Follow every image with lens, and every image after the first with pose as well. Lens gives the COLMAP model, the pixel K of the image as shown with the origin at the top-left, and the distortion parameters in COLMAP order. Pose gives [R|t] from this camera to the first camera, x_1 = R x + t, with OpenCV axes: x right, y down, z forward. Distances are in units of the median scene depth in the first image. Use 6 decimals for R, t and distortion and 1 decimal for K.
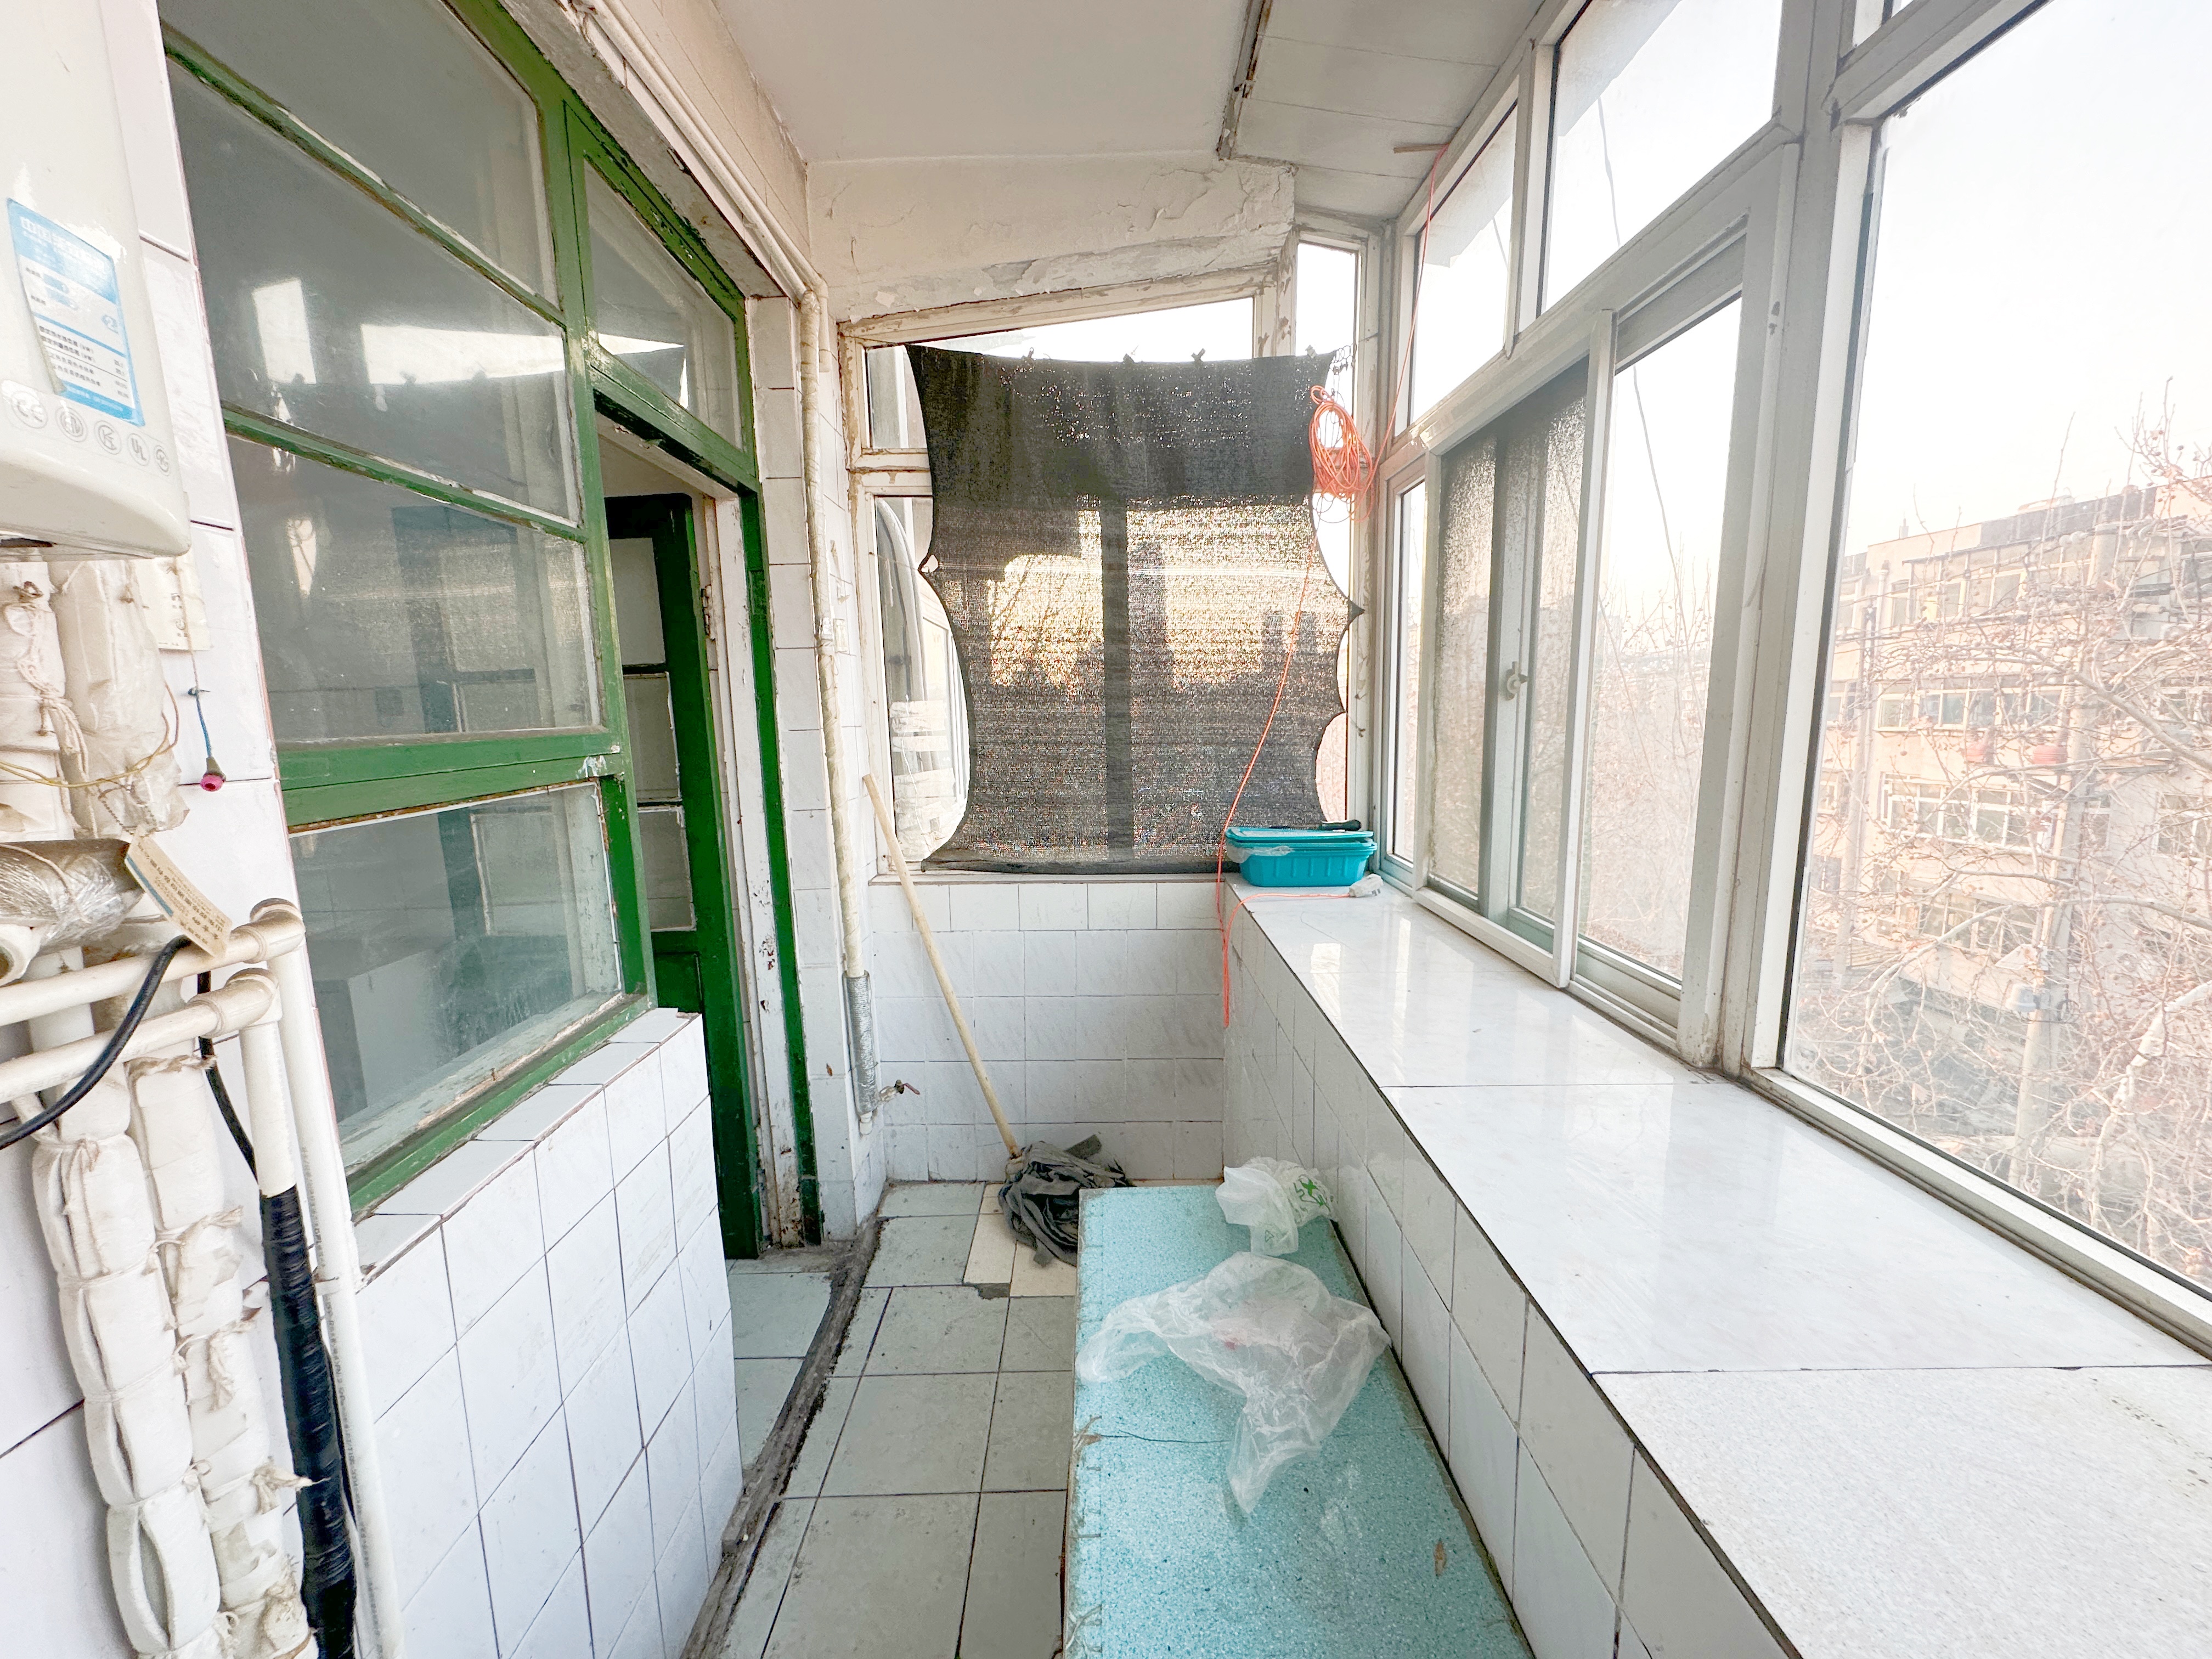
lens RADIAL K [[867.7, 0, 1106.0], [0, 867.7, 829.5], [0, 0, 1]] dist [0.000206, 0.000052]
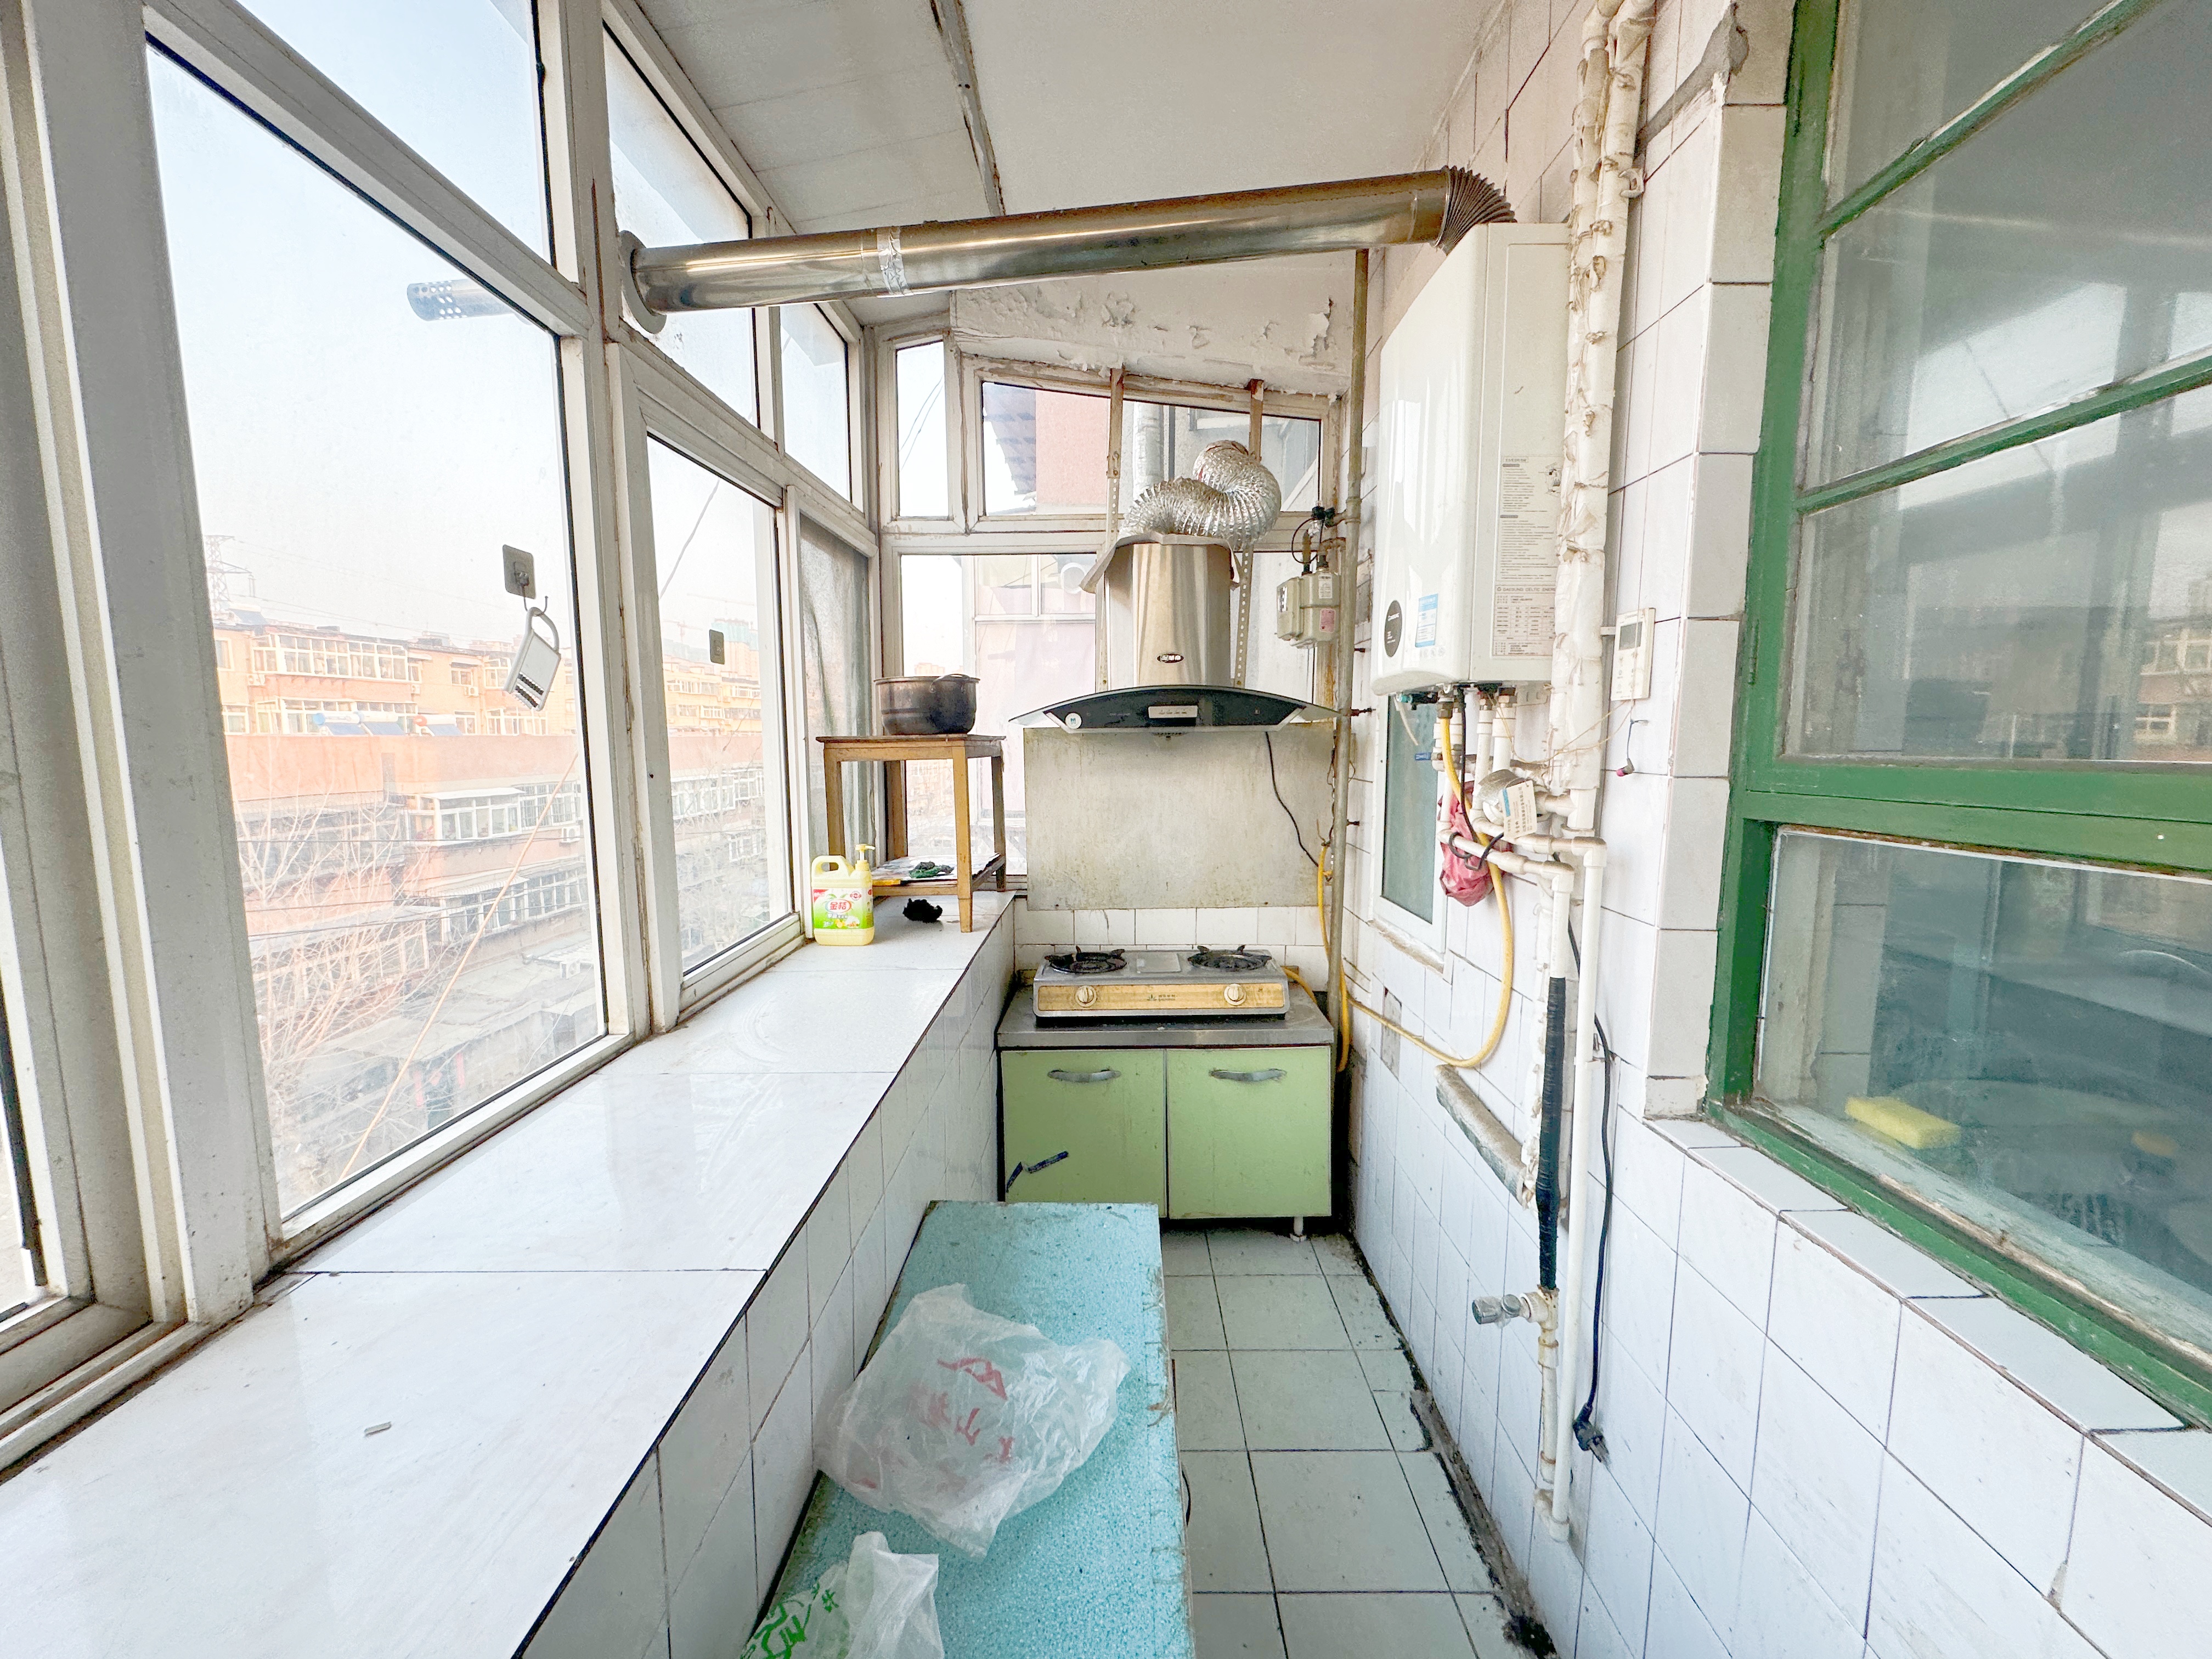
lens RADIAL K [[867.7, 0, 1106.0], [0, 867.7, 829.5], [0, 0, 1]] dist [0.000206, 0.000052]
pose [[-0.999464, 0.020853, 0.025235, 0.003167], [0.026399, 0.969261, 0.244614, -0.256515], [-0.019358, 0.245149, -0.969292, 1.762472]]
